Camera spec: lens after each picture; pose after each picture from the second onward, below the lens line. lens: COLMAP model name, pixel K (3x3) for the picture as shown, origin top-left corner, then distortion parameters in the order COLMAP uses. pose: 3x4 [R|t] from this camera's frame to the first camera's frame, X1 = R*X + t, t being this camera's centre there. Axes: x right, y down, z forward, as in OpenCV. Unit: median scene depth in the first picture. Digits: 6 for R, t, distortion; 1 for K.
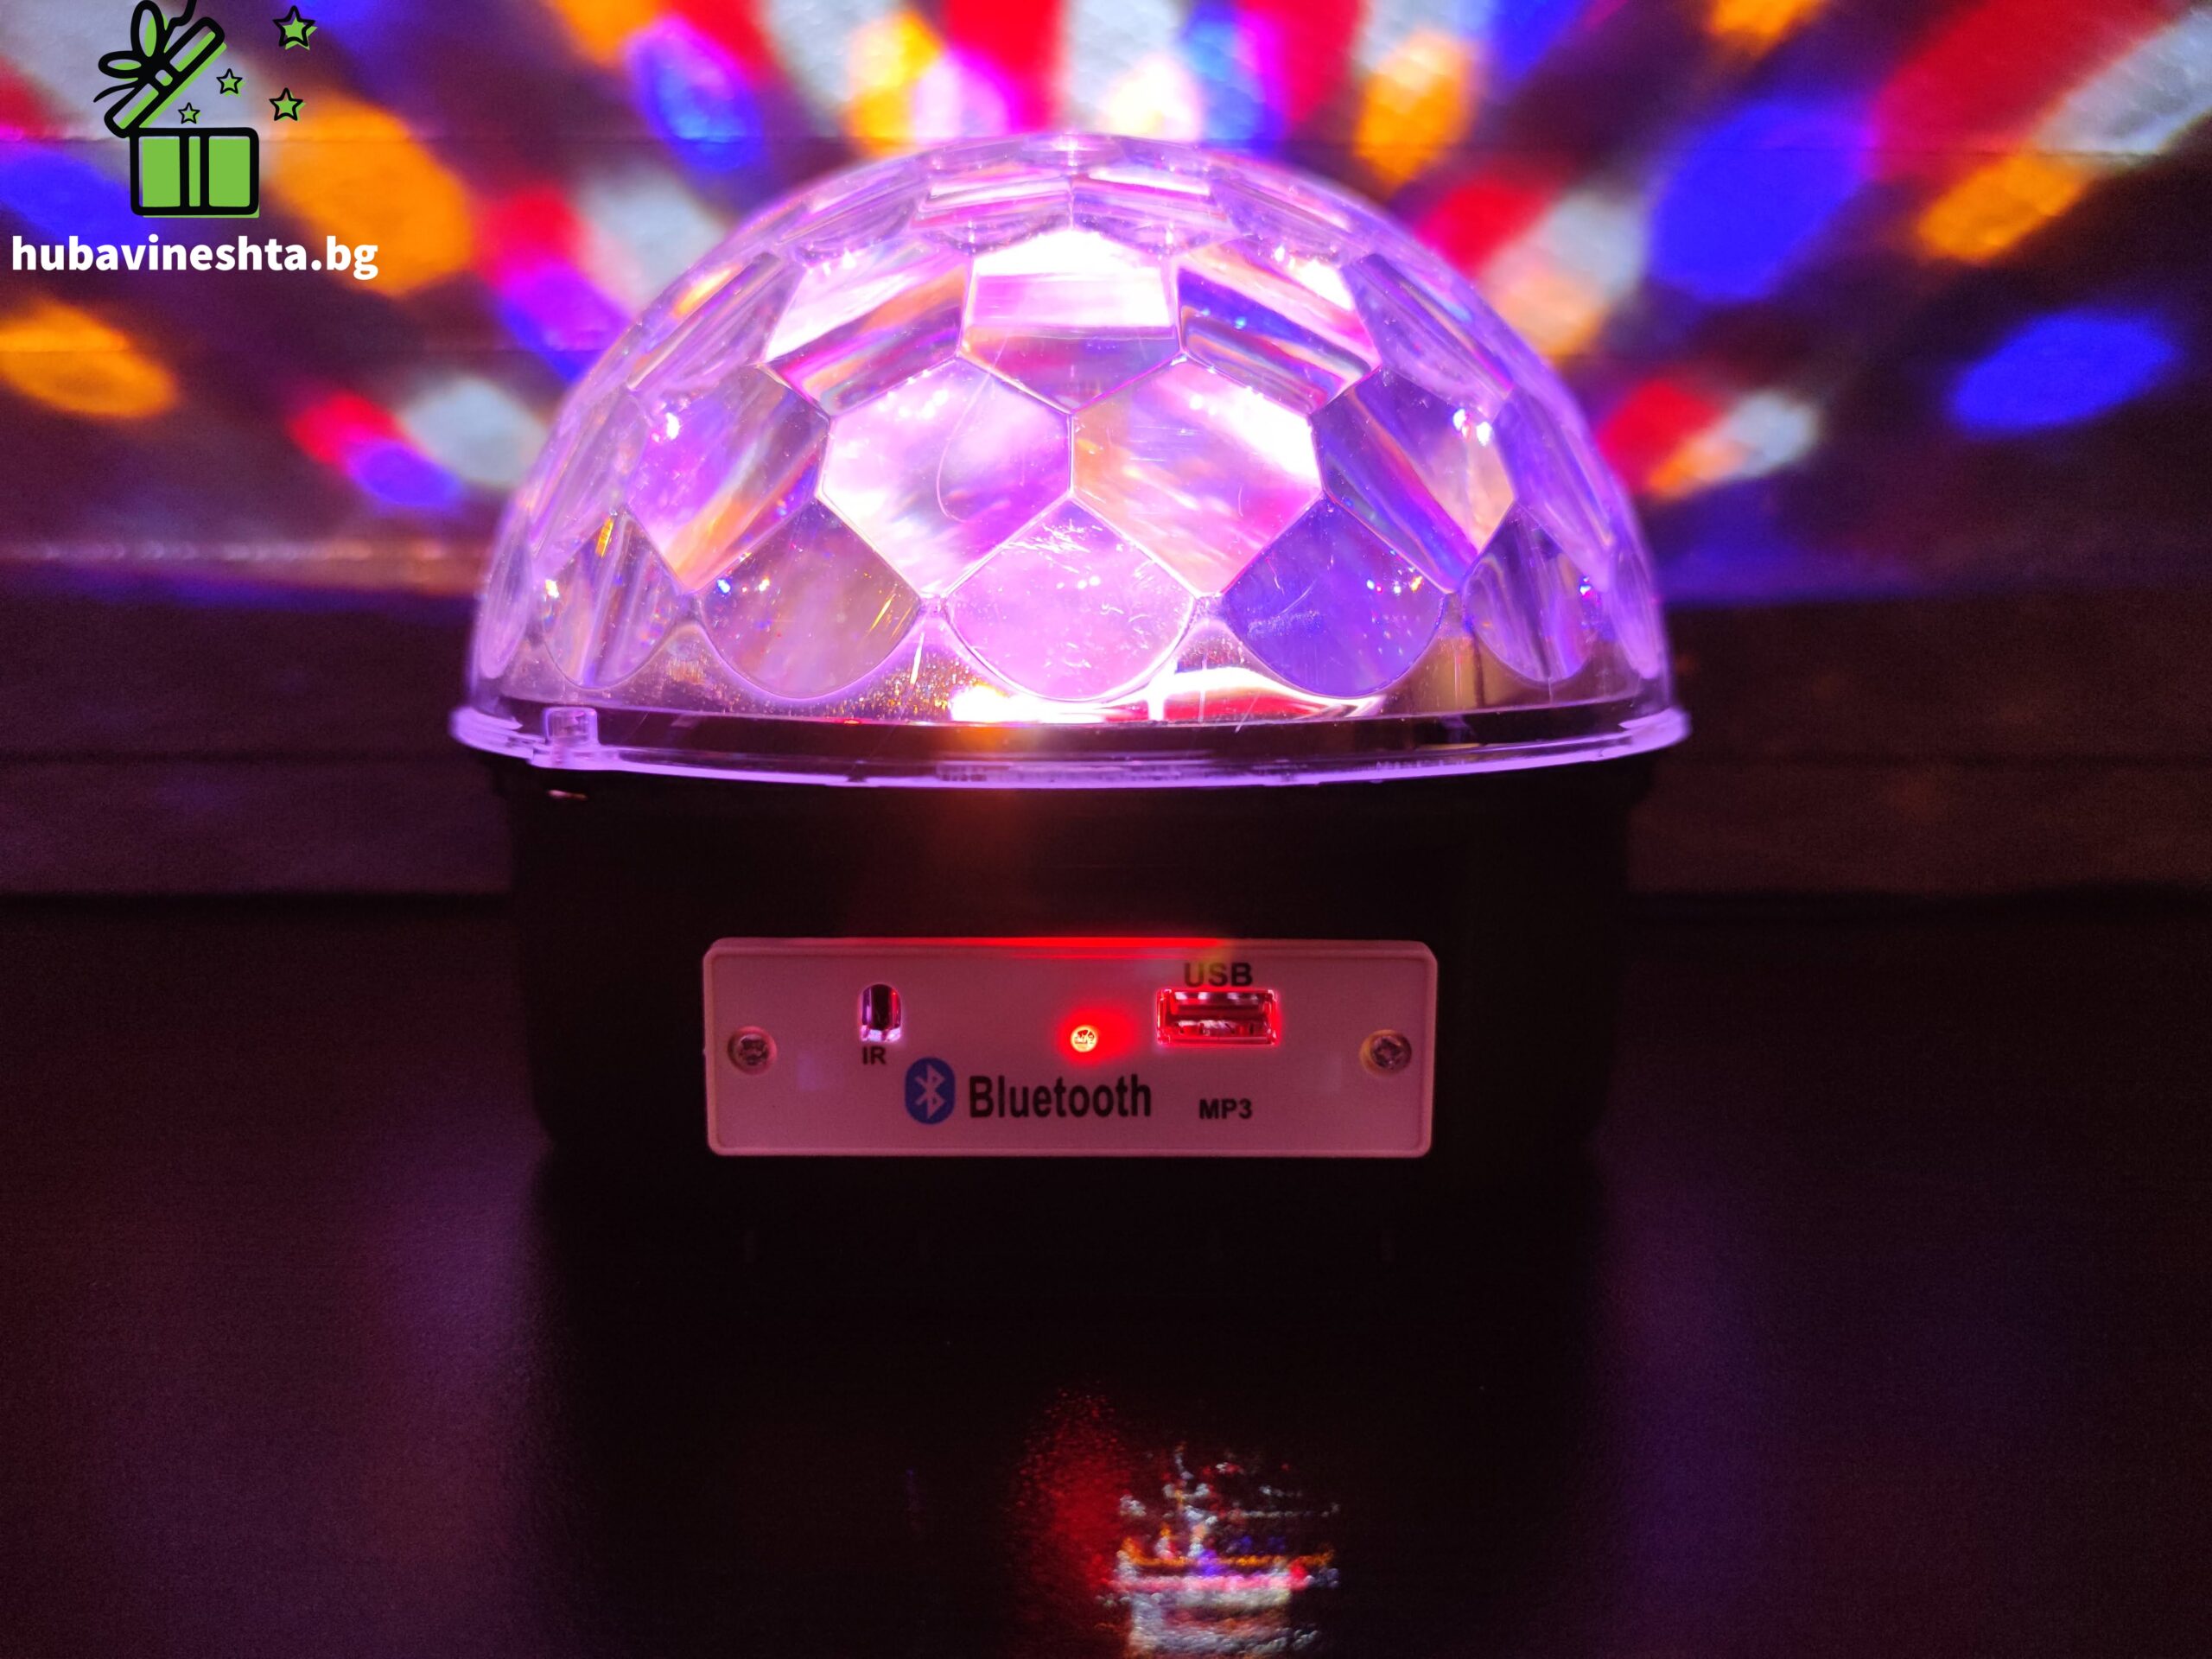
lens RADIAL K [[1664.5, 0, 1106.0], [0, 1664.5, 829.5], [0, 0, 1]] dist [-0.001030, -0.000706]
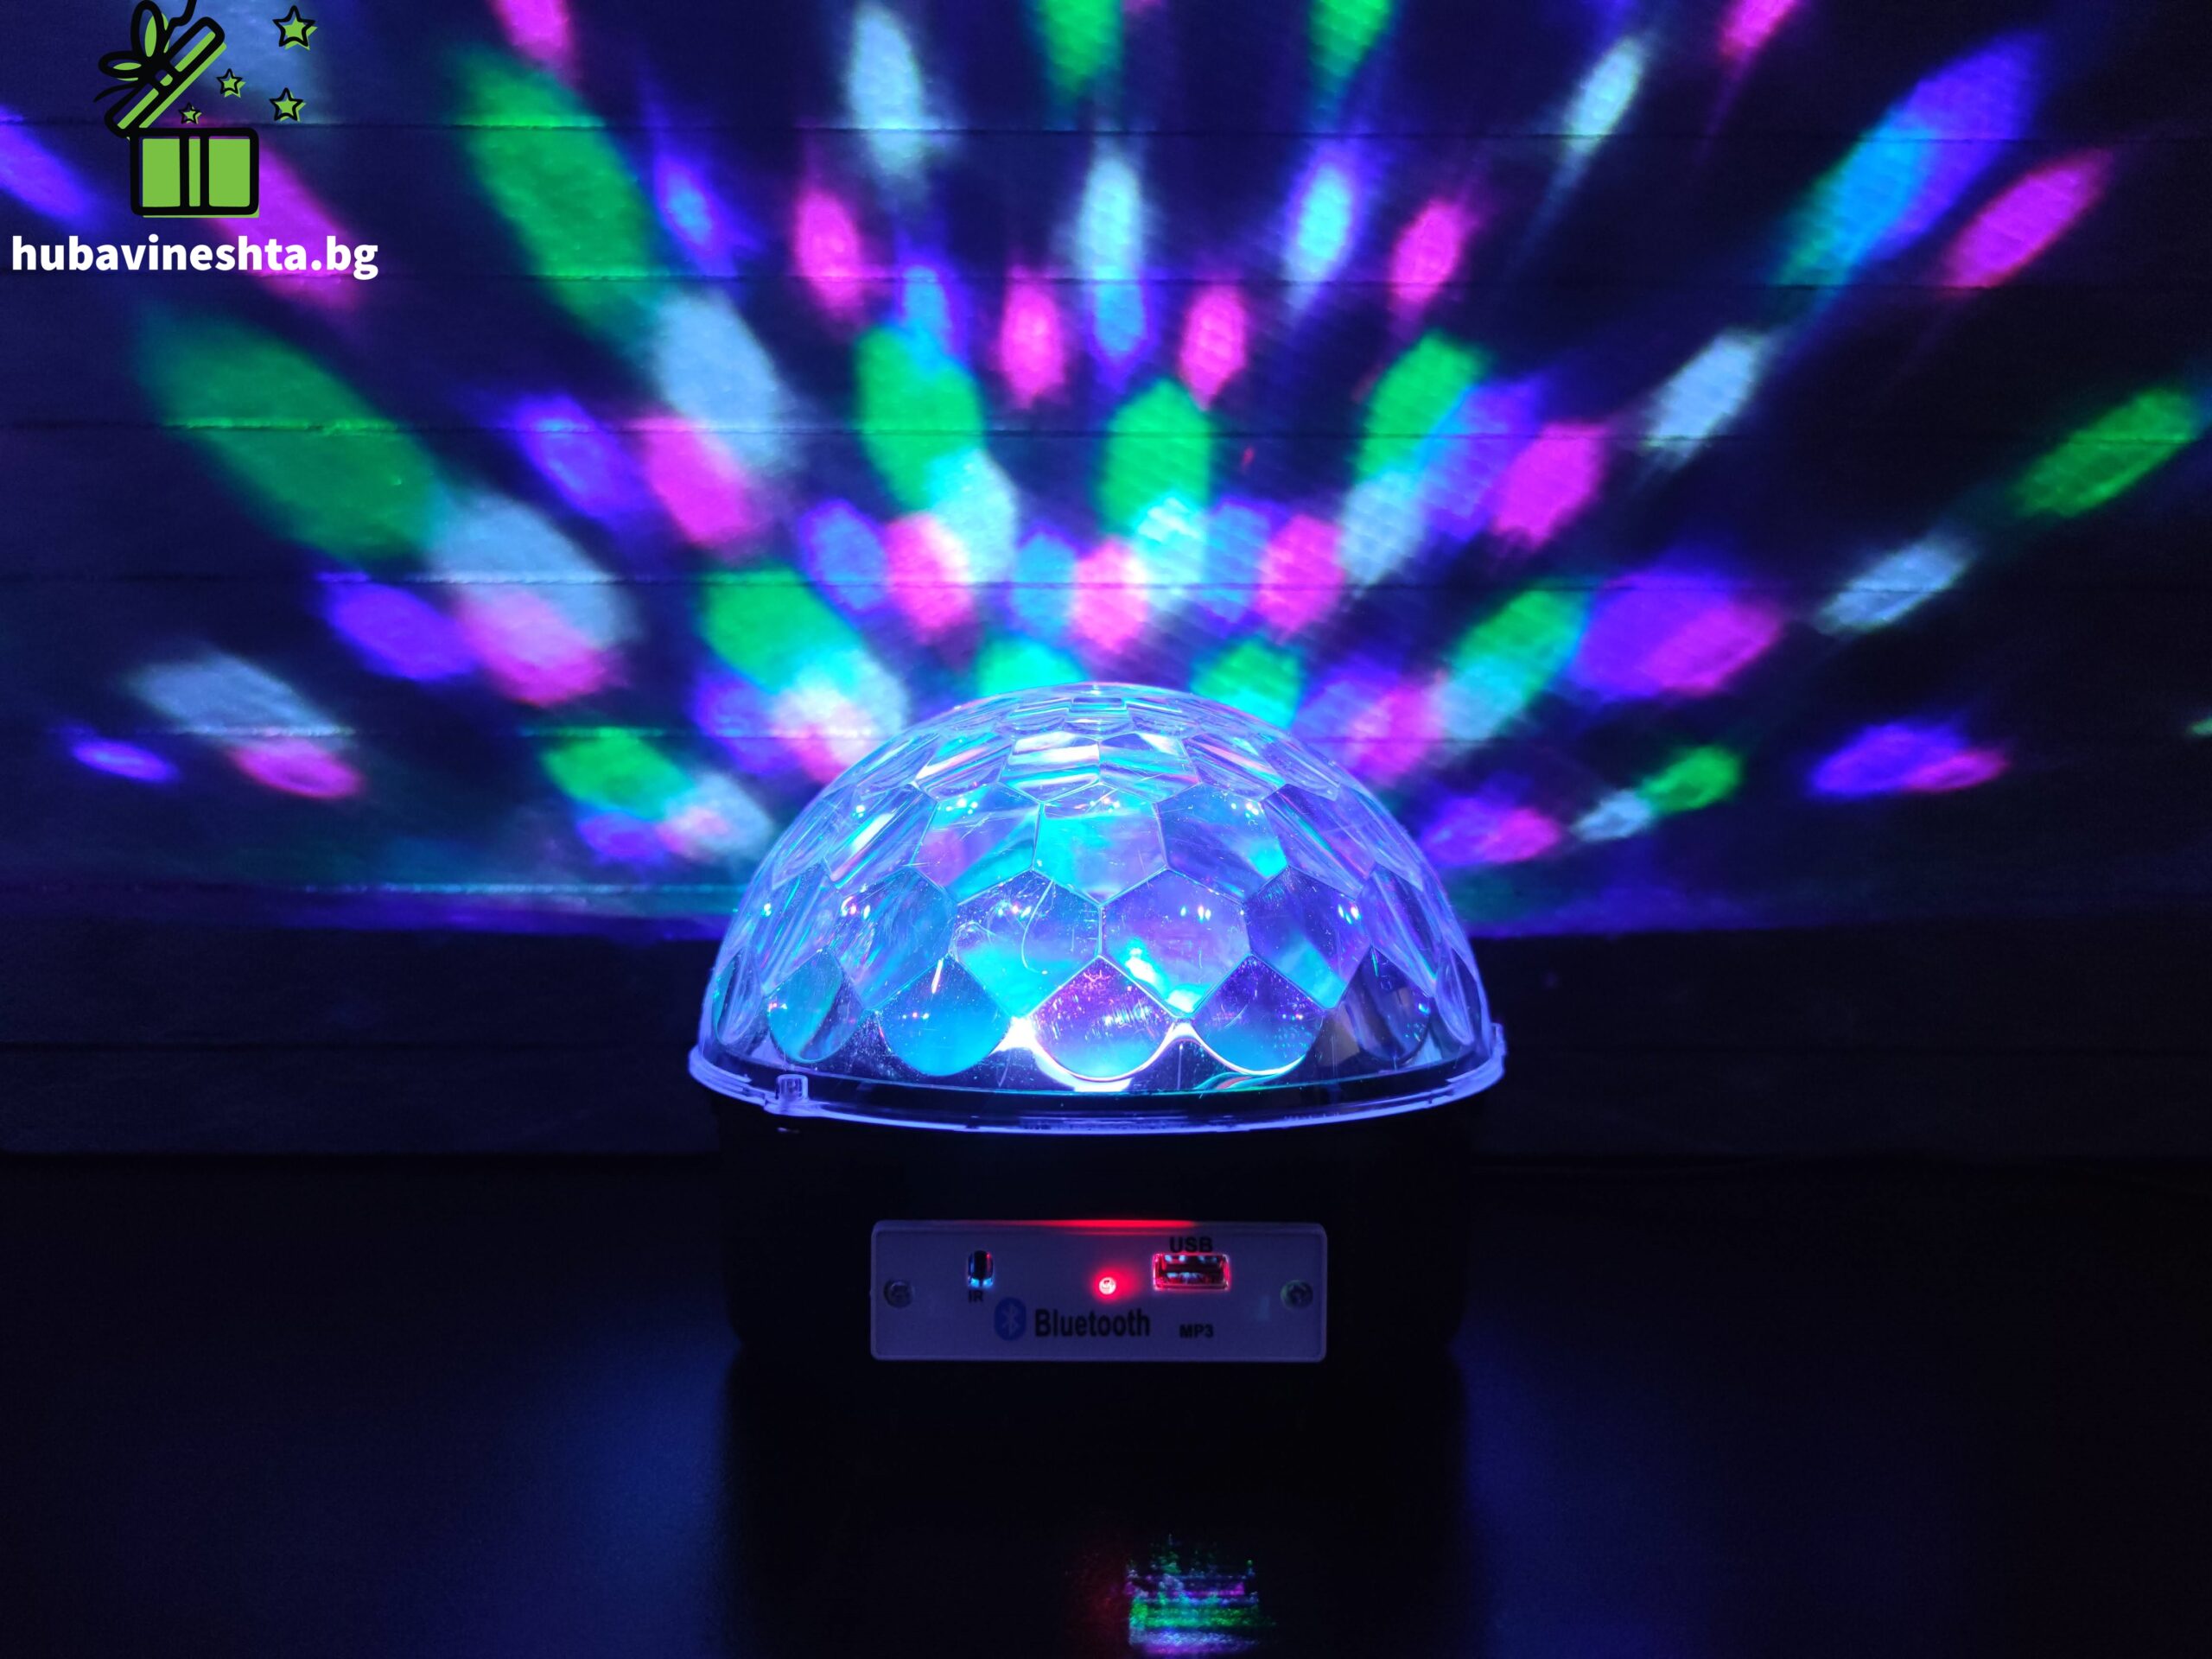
lens RADIAL K [[1664.5, 0, 1106.0], [0, 1664.5, 829.5], [0, 0, 1]] dist [-0.001030, -0.000706]
pose [[0.999984, -0.000285, -0.005686, -0.005542], [-0.000436, 0.991986, -0.126346, -0.106046], [0.005676, 0.126346, 0.991970, -0.635588]]
